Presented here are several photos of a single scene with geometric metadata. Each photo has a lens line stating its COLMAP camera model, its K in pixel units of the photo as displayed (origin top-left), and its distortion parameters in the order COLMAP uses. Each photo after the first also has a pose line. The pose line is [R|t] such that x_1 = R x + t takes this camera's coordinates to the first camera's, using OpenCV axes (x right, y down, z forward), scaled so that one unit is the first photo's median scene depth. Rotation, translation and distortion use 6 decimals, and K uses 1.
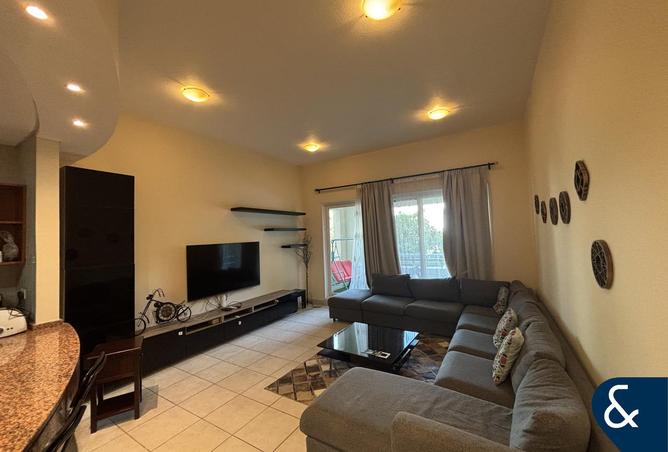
lens RADIAL K [[268.3, 0, 334.0], [0, 268.3, 224.6], [0, 0, 1]] dist [0.000875, 0.000044]
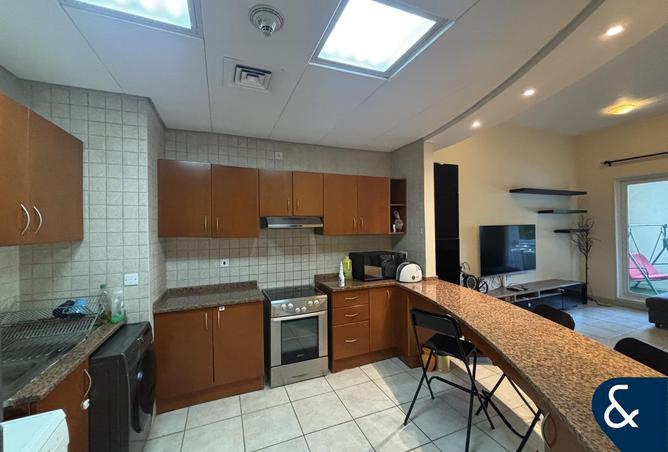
lens RADIAL K [[268.3, 0, 332.4], [0, 268.3, 225.6], [0, 0, 1]] dist [0.000875, 0.000044]
pose [[0.805131, 0.027905, -0.592441, -0.307387], [0.007797, 0.998308, 0.057618, 0.008513], [0.593046, -0.051009, 0.803551, -0.183003]]
